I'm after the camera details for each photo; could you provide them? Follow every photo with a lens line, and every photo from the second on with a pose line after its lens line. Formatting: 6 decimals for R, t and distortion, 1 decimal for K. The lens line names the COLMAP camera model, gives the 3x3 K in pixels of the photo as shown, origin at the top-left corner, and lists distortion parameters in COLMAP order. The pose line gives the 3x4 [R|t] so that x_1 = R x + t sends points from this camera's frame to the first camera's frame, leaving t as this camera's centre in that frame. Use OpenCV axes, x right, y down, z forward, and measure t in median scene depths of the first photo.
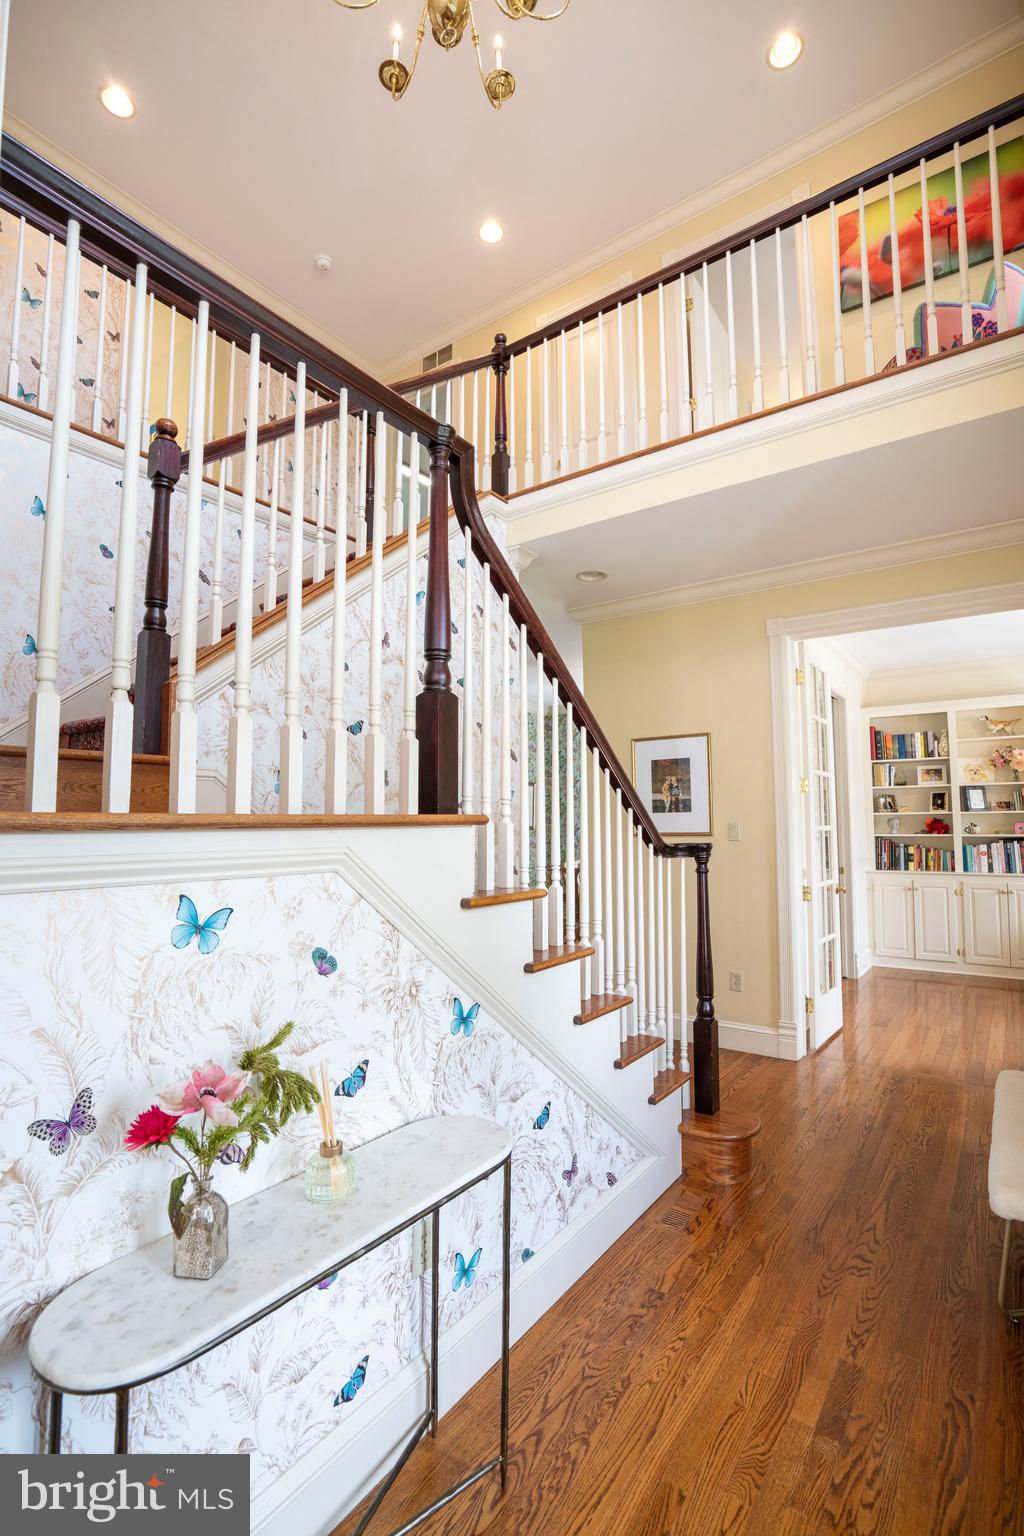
lens RADIAL K [[709.2, 0, 514.3], [0, 709.2, 771.7], [0, 0, 1]] dist [-0.057938, 0.021551]
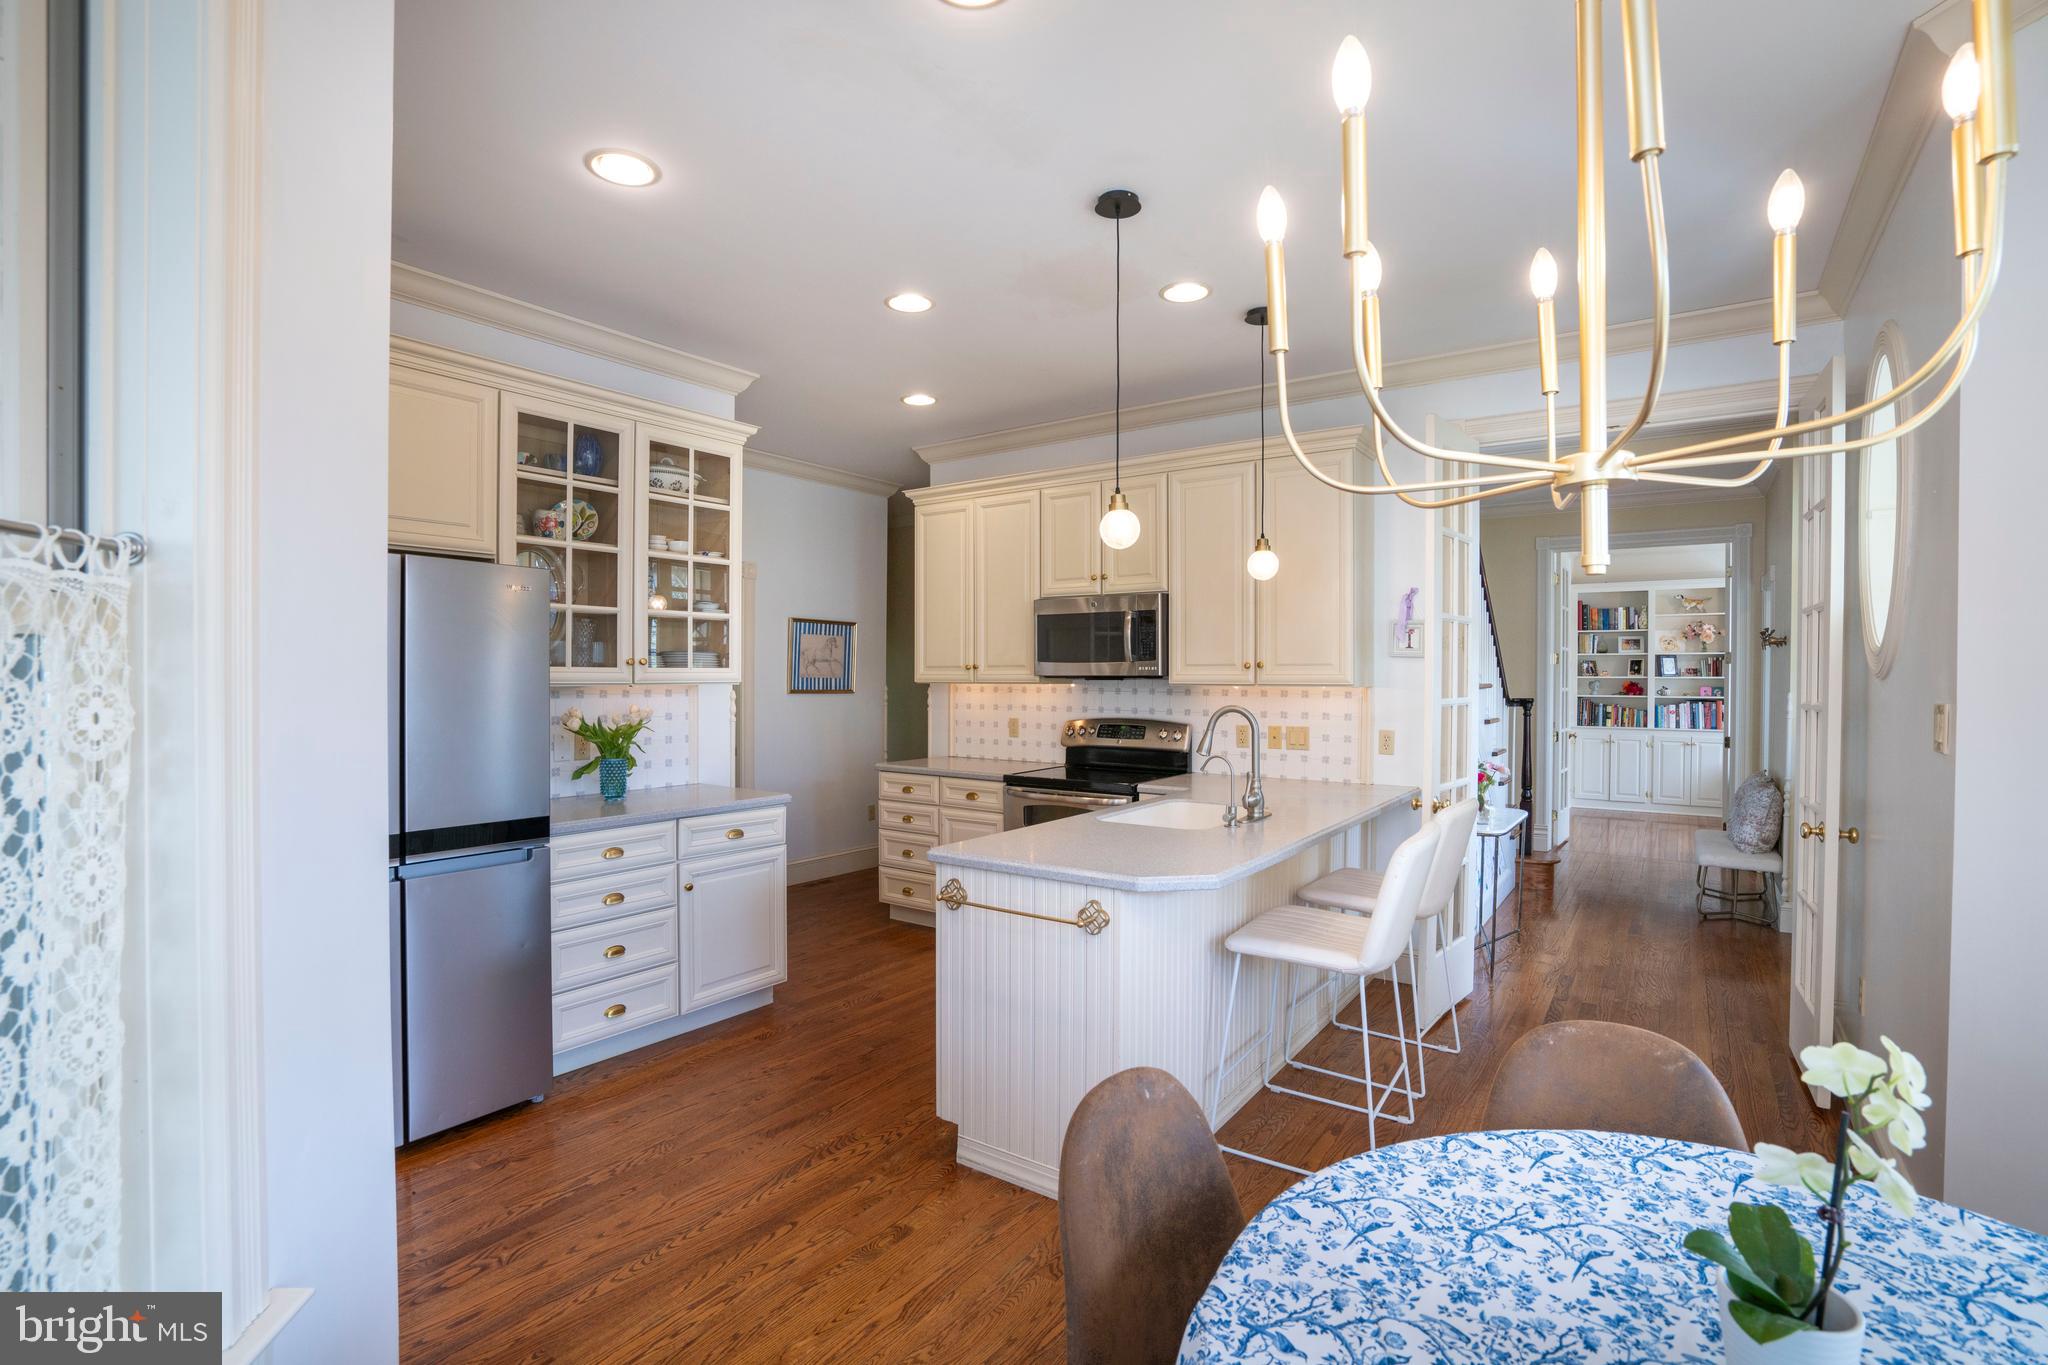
lens RADIAL K [[945.6, 0, 1018.2], [0, 945.6, 690.6], [0, 0, 1]] dist [-0.057938, 0.021551]
pose [[0.999964, 0.007099, 0.004658, -1.129809], [-0.007474, 0.996259, 0.086092, -0.116514], [-0.004029, -0.086124, 0.996276, -1.419838]]
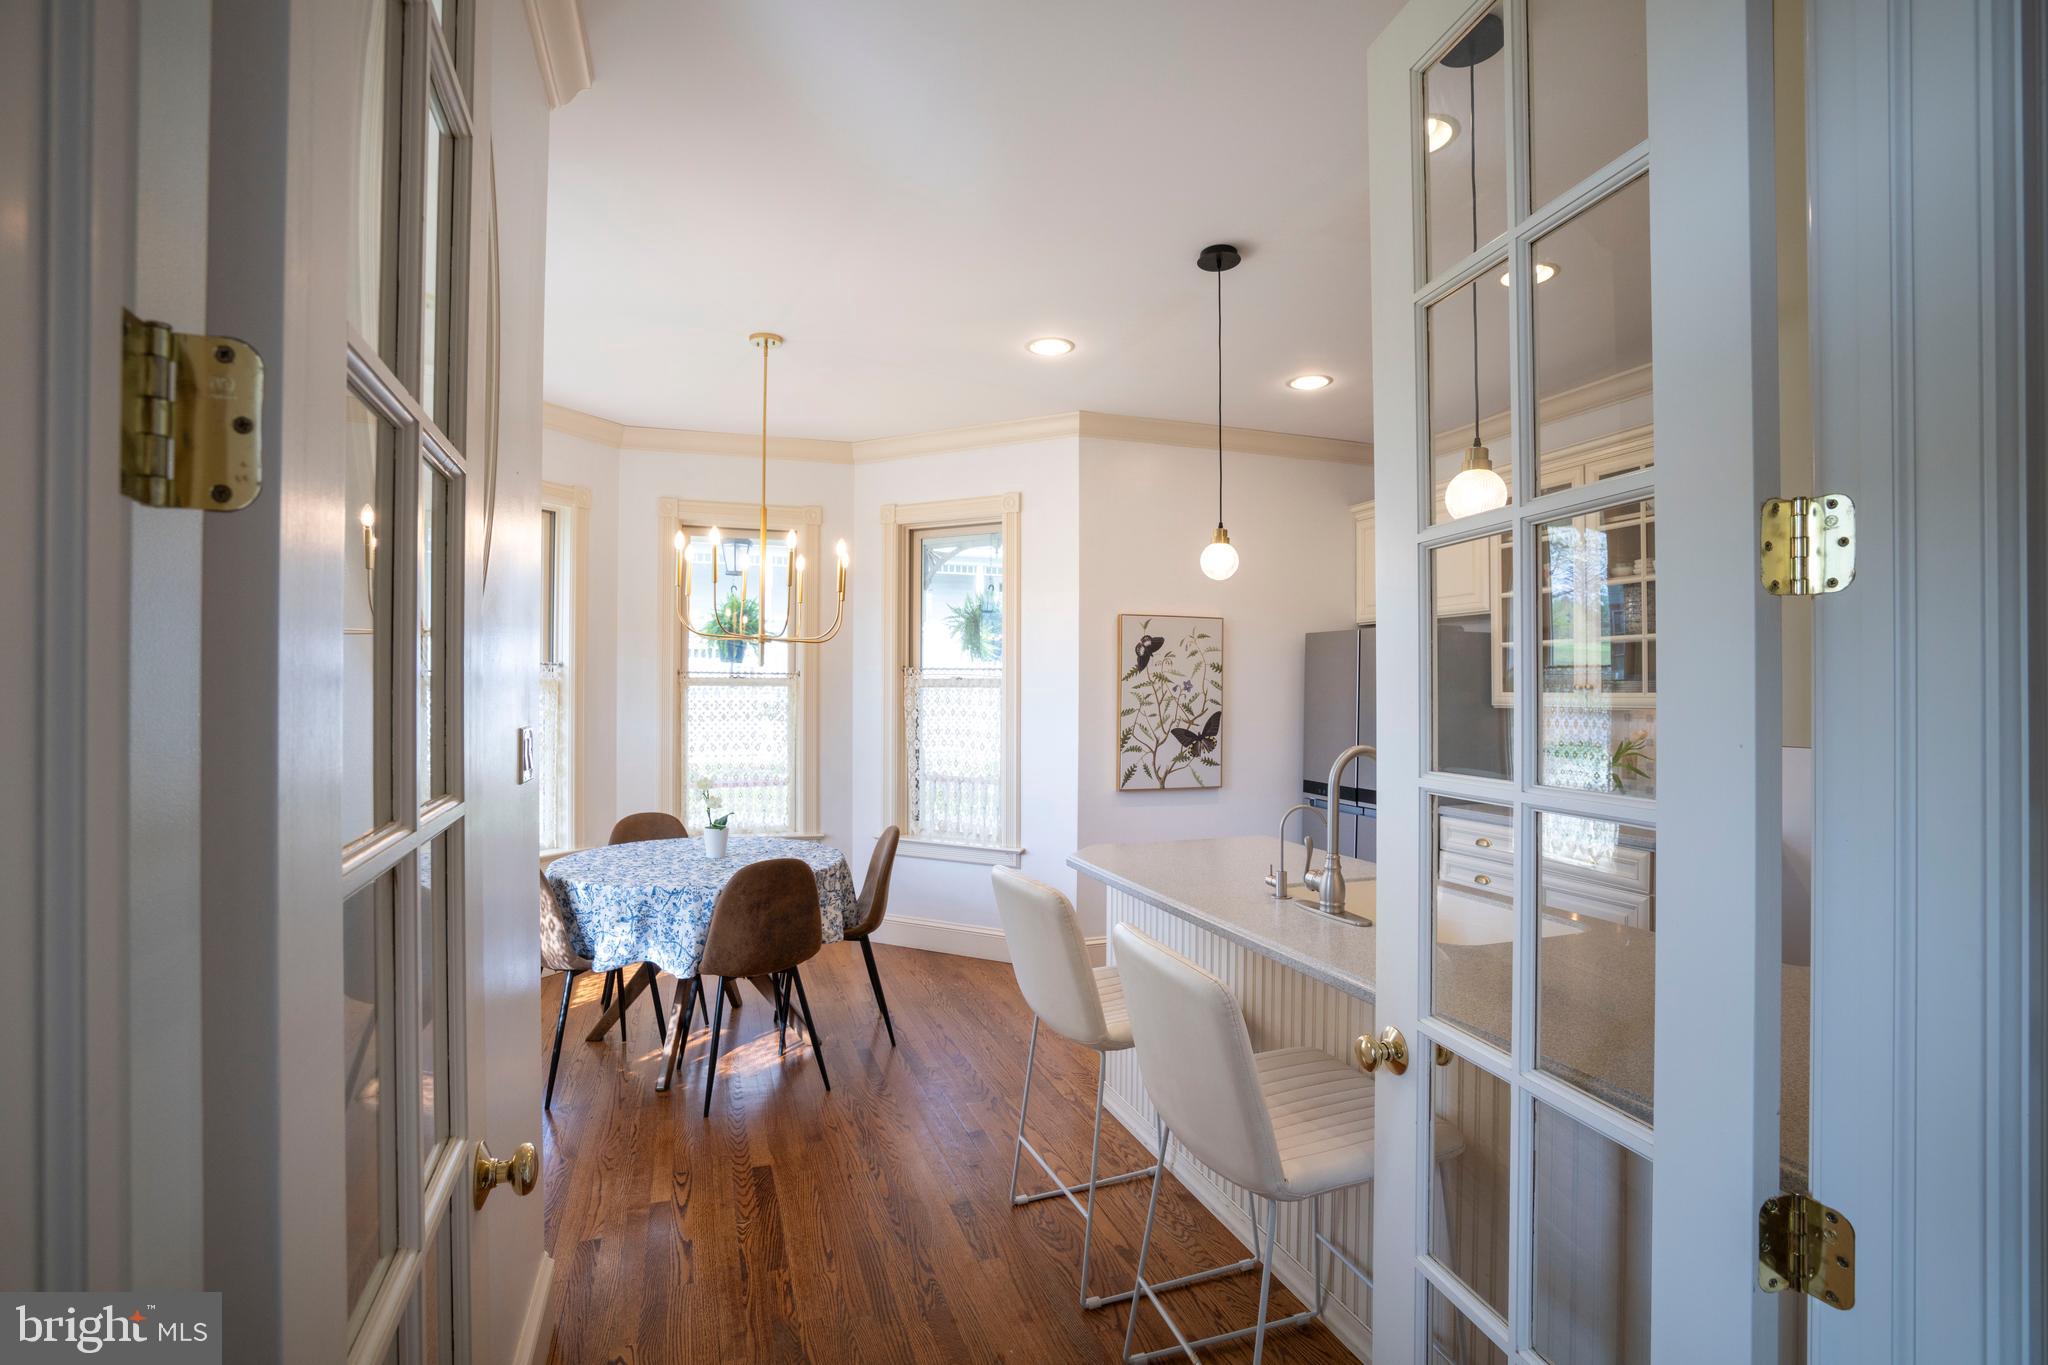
lens RADIAL K [[945.6, 0, 1025.9], [0, 945.6, 685.4], [0, 0, 1]] dist [-0.057938, 0.021551]
pose [[-0.570813, -0.001259, -0.821079, 0.154639], [0.058685, 0.997379, -0.042327, -0.018367], [0.818980, -0.072346, -0.569243, 0.237927]]
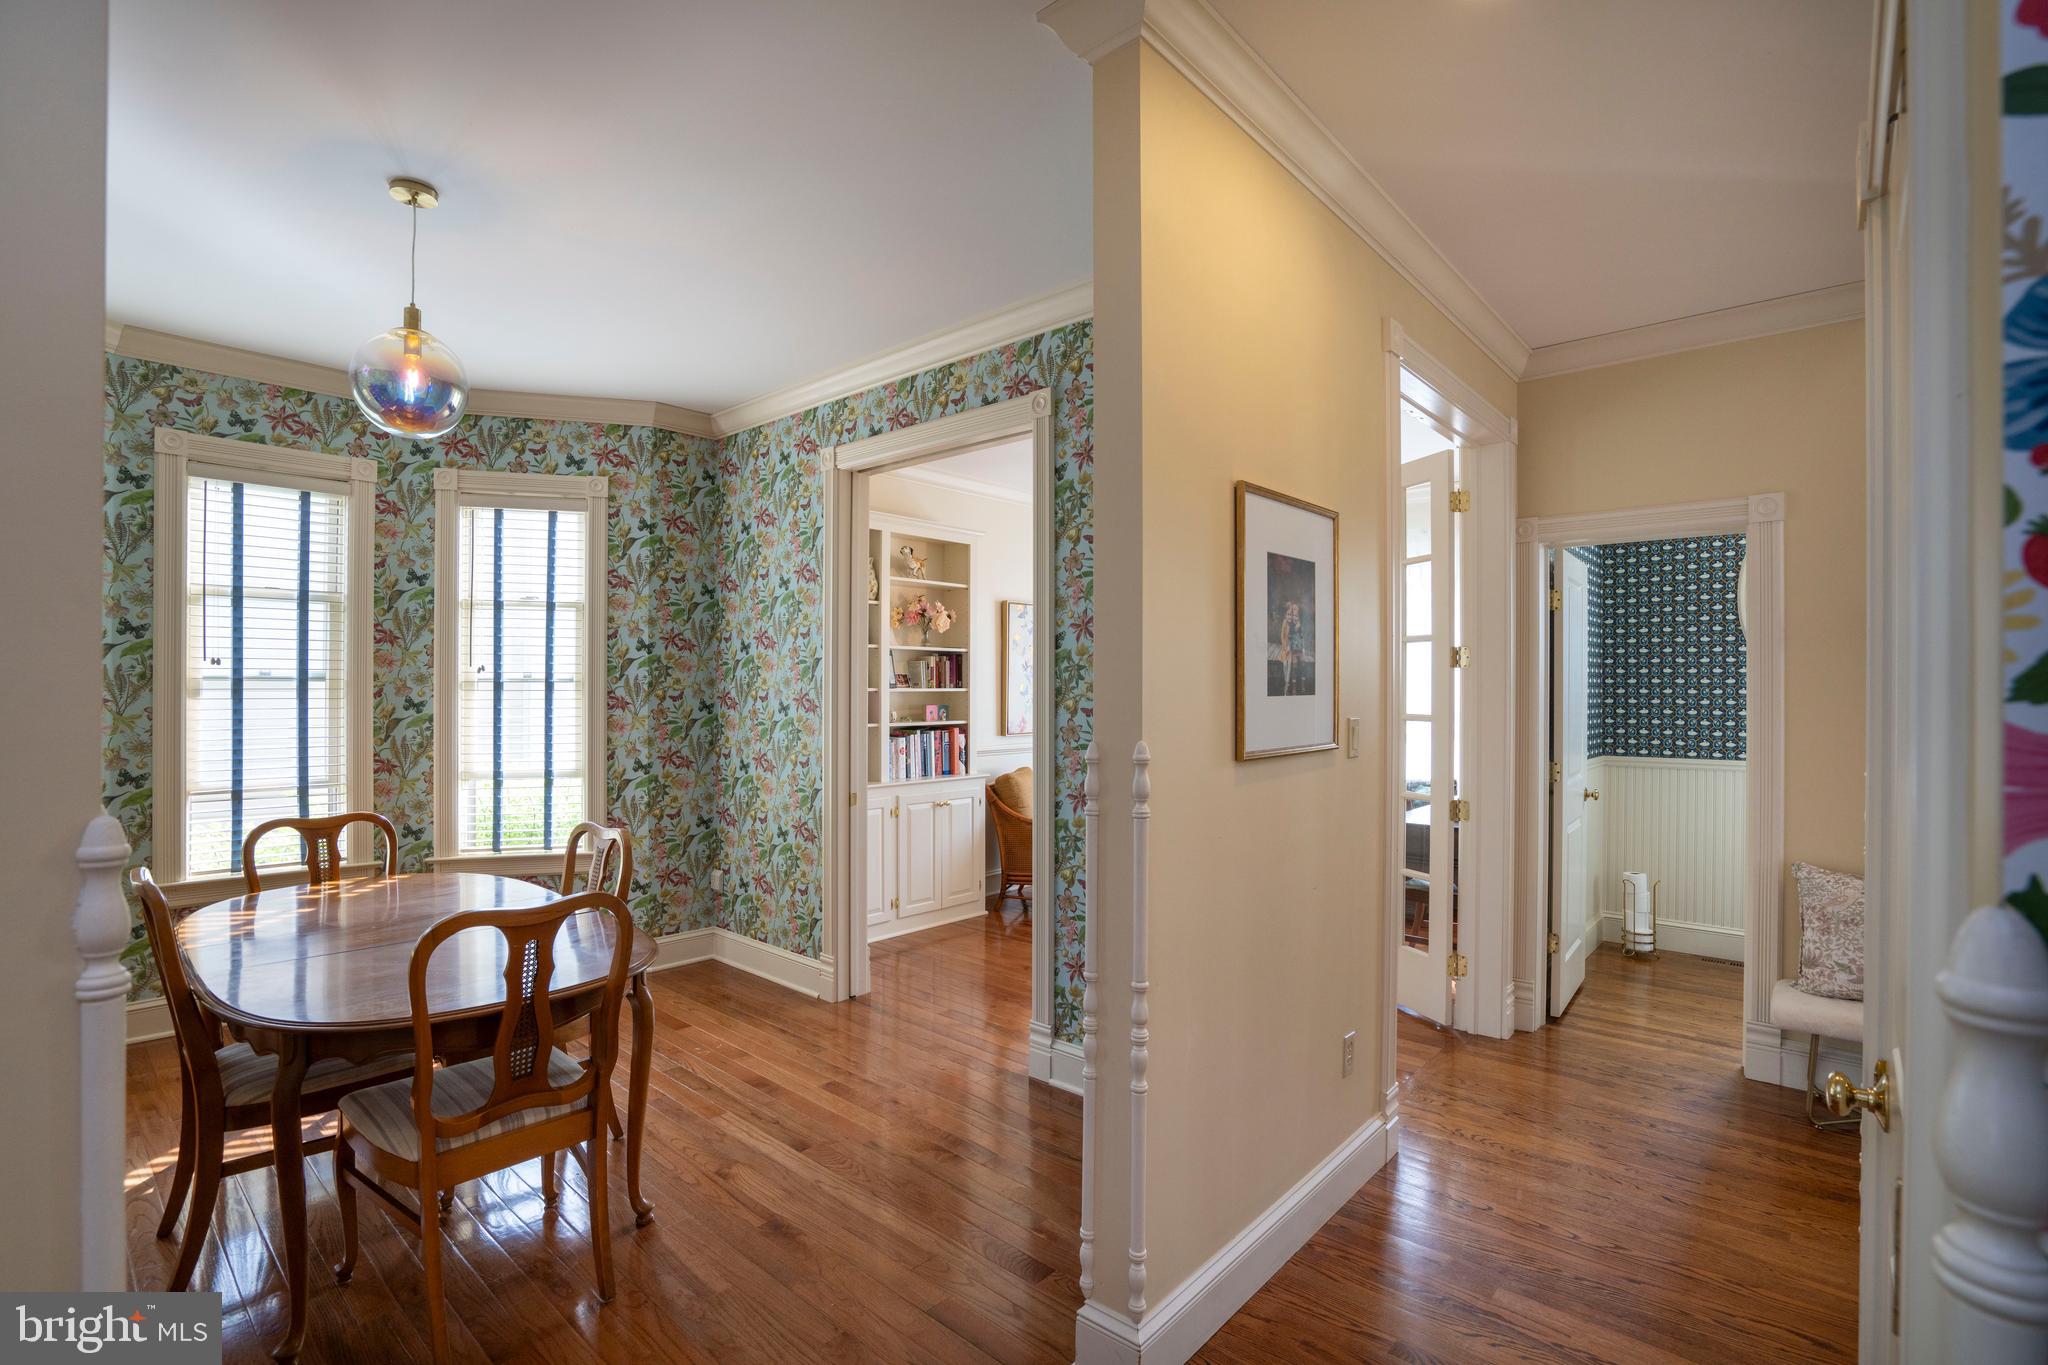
lens RADIAL K [[945.6, 0, 1023.3], [0, 945.6, 682.8], [0, 0, 1]] dist [-0.057938, 0.021551]
pose [[0.099439, 0.010442, 0.994989, -0.570077], [-0.075681, 0.997128, -0.002901, 0.115841], [-0.992161, -0.075013, 0.099944, 2.014518]]
